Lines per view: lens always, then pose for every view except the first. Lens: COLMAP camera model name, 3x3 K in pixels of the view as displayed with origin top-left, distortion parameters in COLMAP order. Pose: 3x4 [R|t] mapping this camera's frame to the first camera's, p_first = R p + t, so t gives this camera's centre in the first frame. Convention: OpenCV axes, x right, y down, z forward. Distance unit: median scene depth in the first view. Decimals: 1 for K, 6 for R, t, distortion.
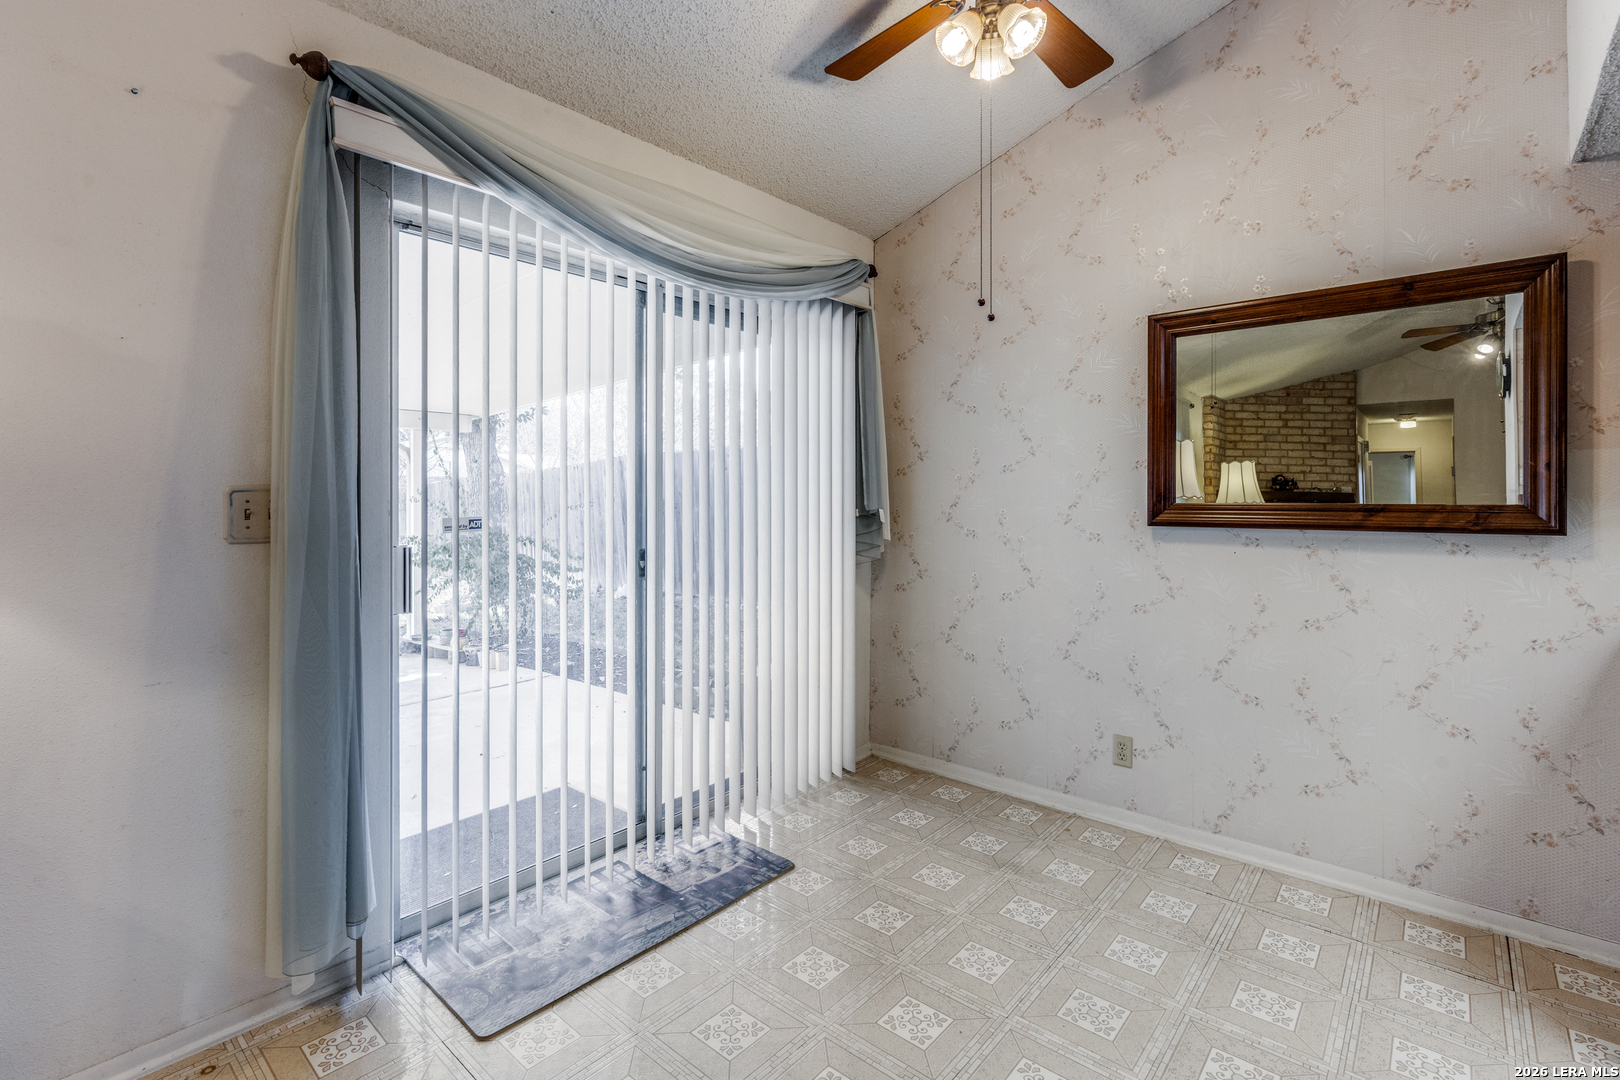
lens RADIAL K [[750.9, 0, 804.0], [0, 750.9, 508.3], [0, 0, 1]] dist [-0.002815, 0.000218]
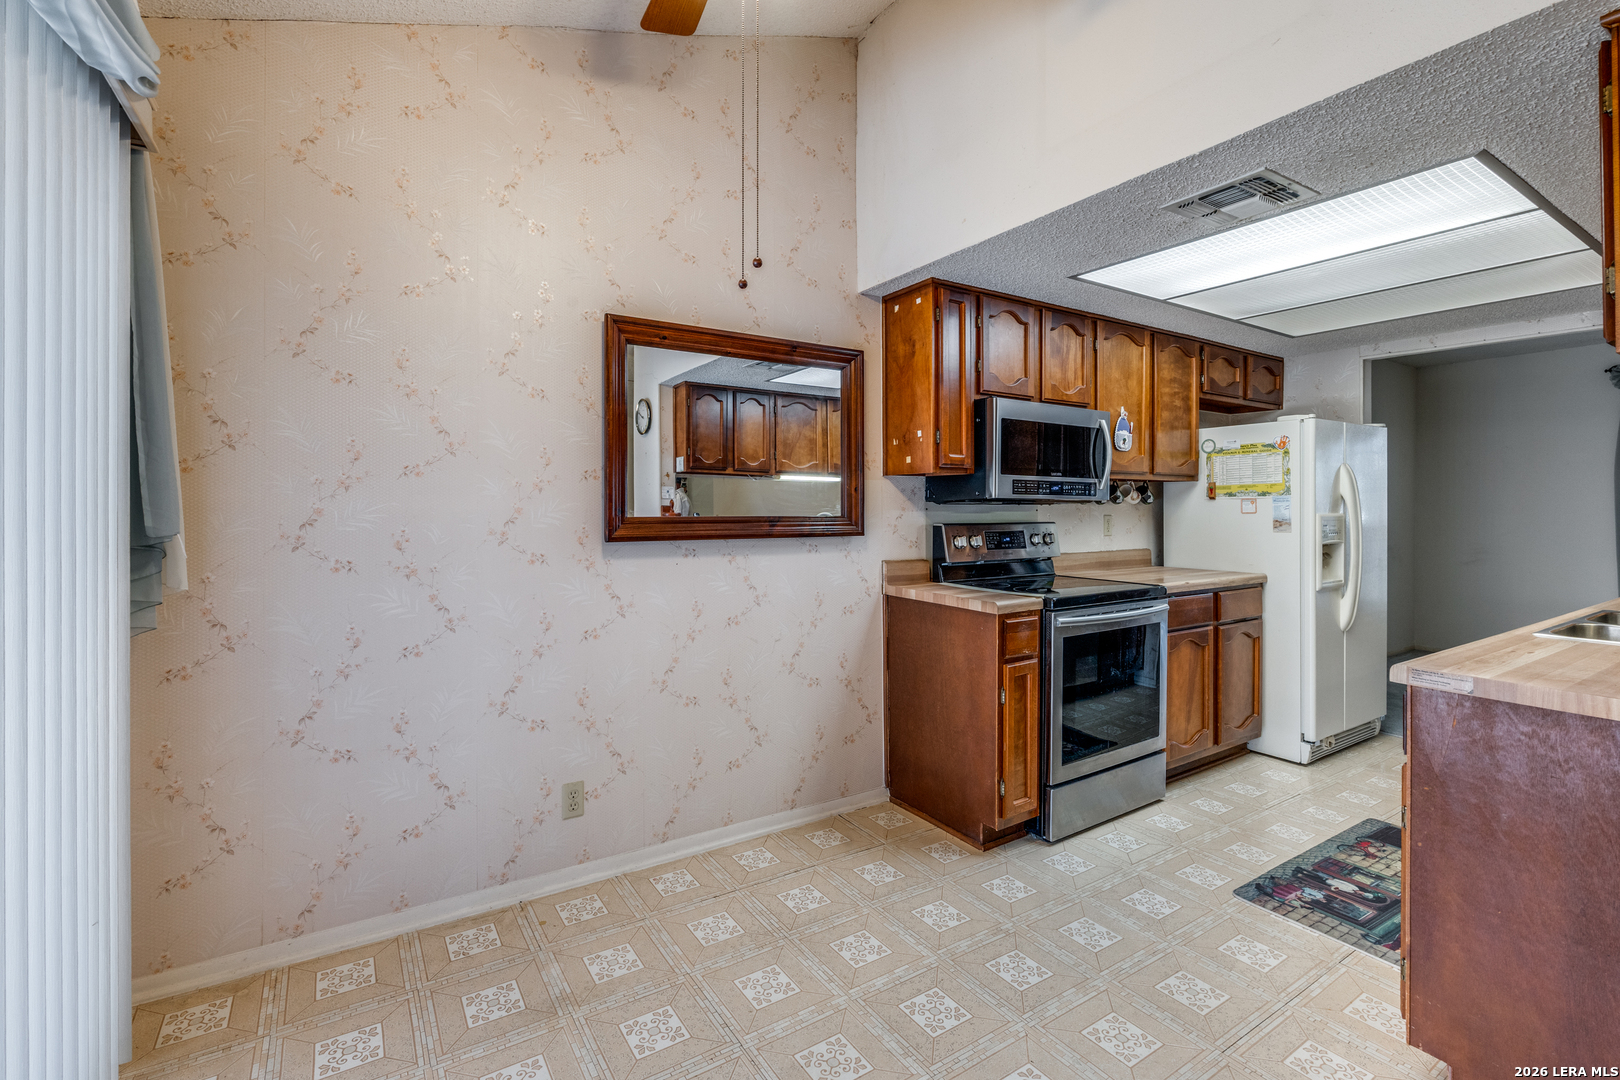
lens RADIAL K [[731.4, 0, 810.8], [0, 731.4, 510.4], [0, 0, 1]] dist [-0.003508, 0.000450]
pose [[0.268575, -0.003792, 0.963251, -0.340108], [0.012294, 0.999924, 0.000508, -0.012979], [-0.963180, 0.011705, 0.268601, 0.525175]]
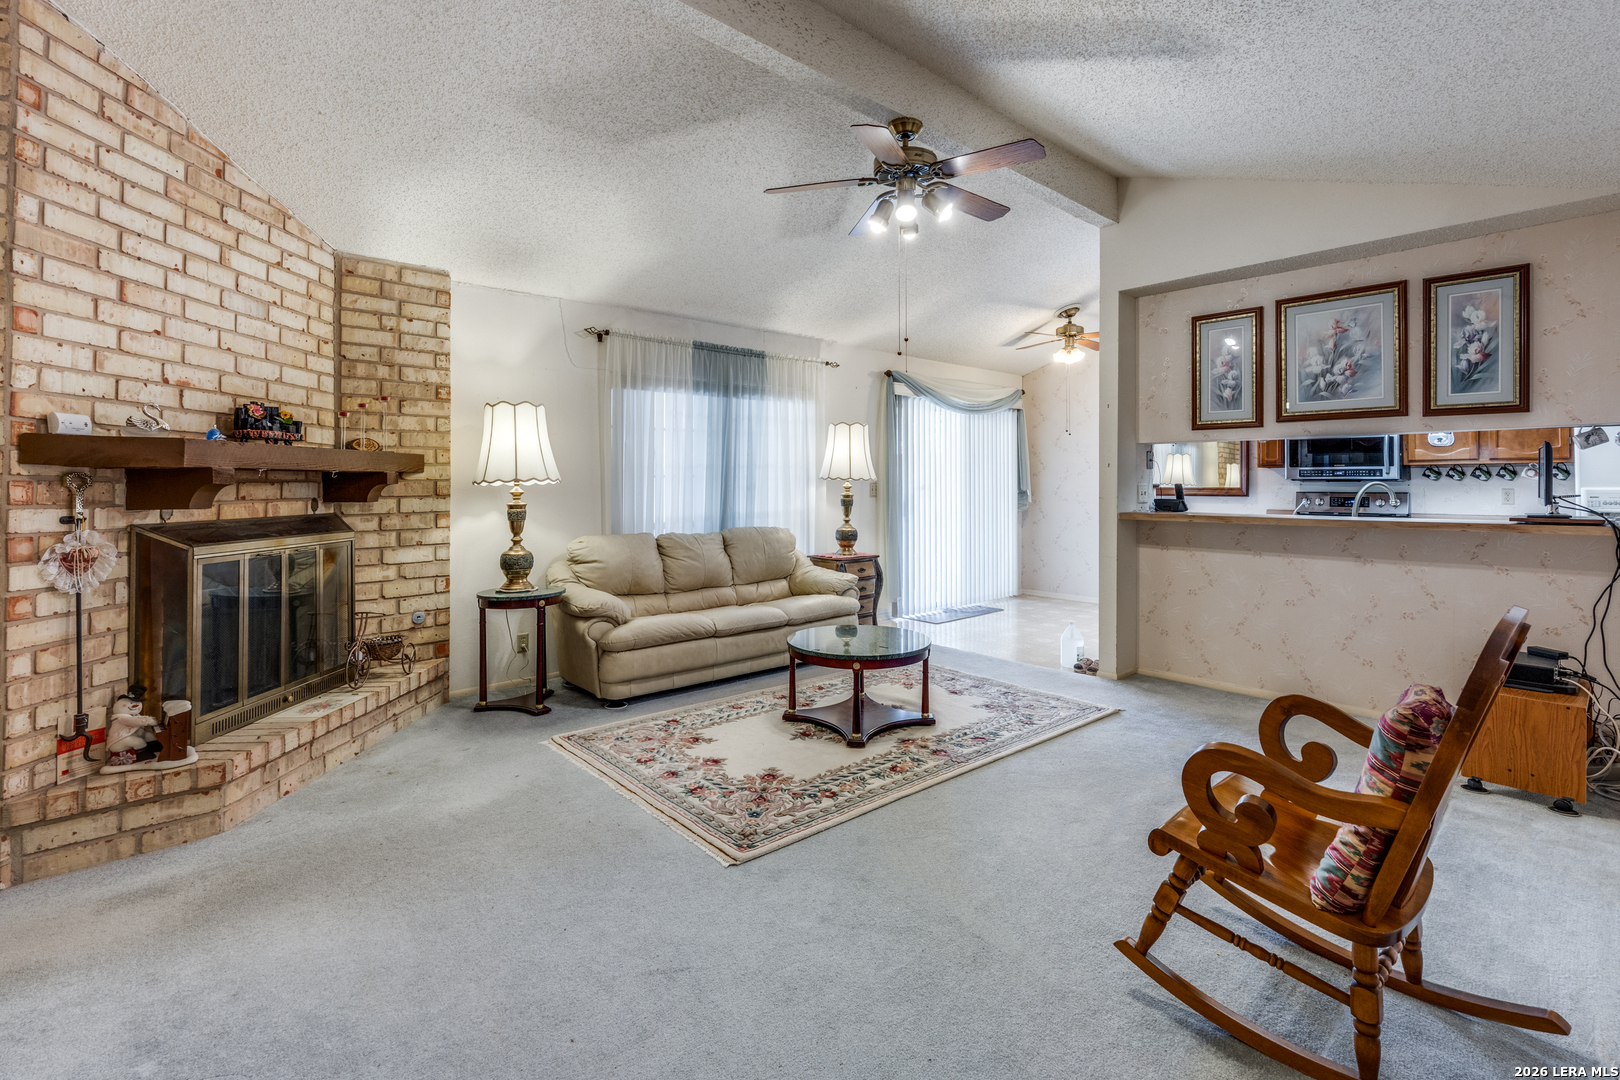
lens RADIAL K [[742.0, 0, 812.4], [0, 742.0, 490.2], [0, 0, 1]] dist [-0.010237, 0.000116]
pose [[0.993293, -0.000389, -0.115621, -0.393976], [-0.000095, 0.999991, -0.004183, 0.016476], [0.115621, 0.004166, 0.993285, -1.861303]]
